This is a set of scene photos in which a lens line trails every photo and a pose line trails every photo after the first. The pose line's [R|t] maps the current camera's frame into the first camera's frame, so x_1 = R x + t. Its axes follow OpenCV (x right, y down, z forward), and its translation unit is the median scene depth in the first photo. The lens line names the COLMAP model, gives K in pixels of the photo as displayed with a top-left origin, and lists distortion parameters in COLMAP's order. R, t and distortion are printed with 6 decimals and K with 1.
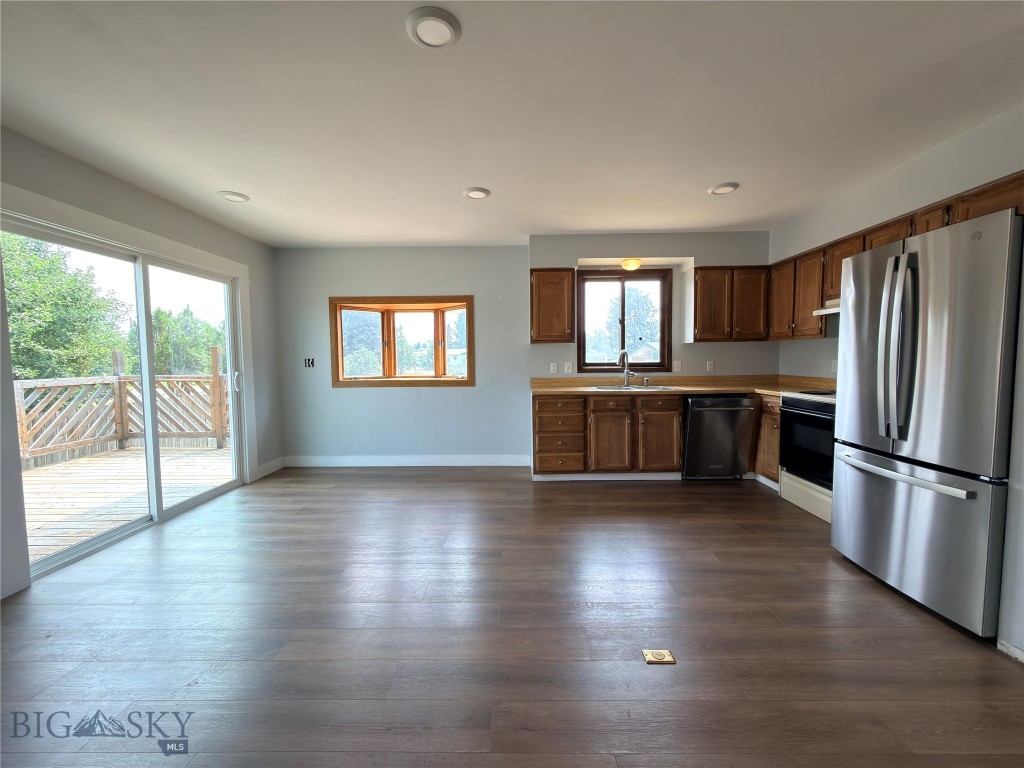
lens RADIAL K [[407.6, 0, 513.3], [0, 407.6, 383.5], [0, 0, 1]] dist [0.000726, 0.000405]
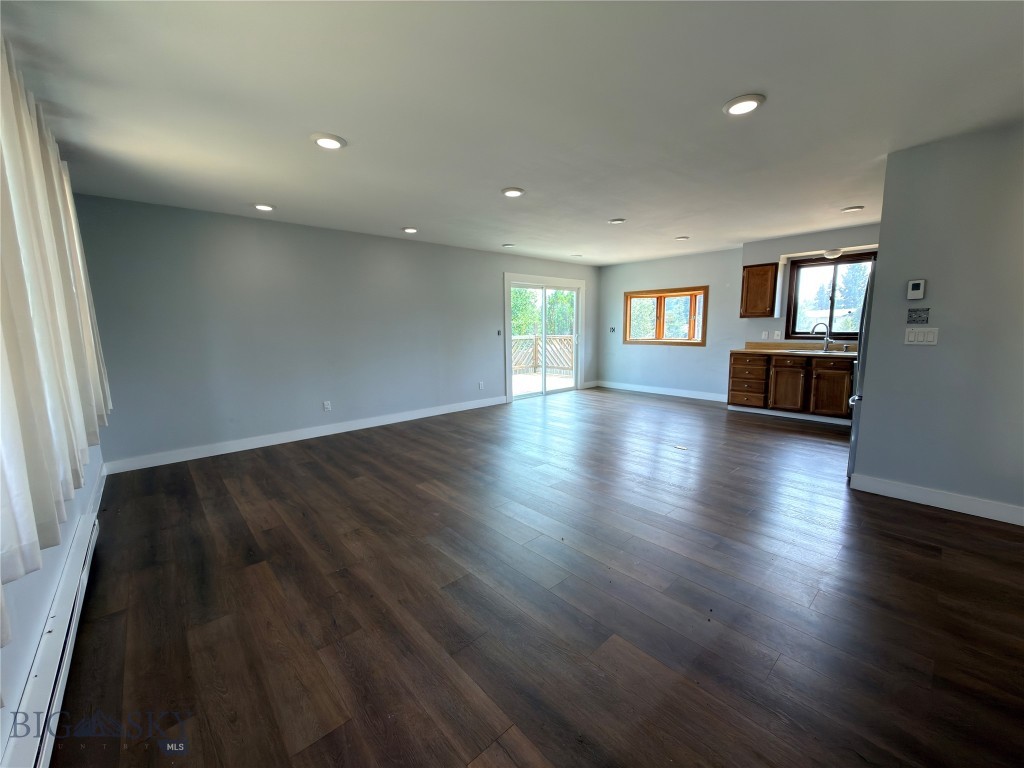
lens RADIAL K [[407.6, 0, 513.3], [0, 407.6, 383.5], [0, 0, 1]] dist [0.000726, 0.000405]
pose [[0.681599, 0.103969, -0.724302, 0.546405], [-0.038421, 0.993574, 0.106466, 0.009695], [0.730717, -0.044739, 0.681213, -0.571515]]
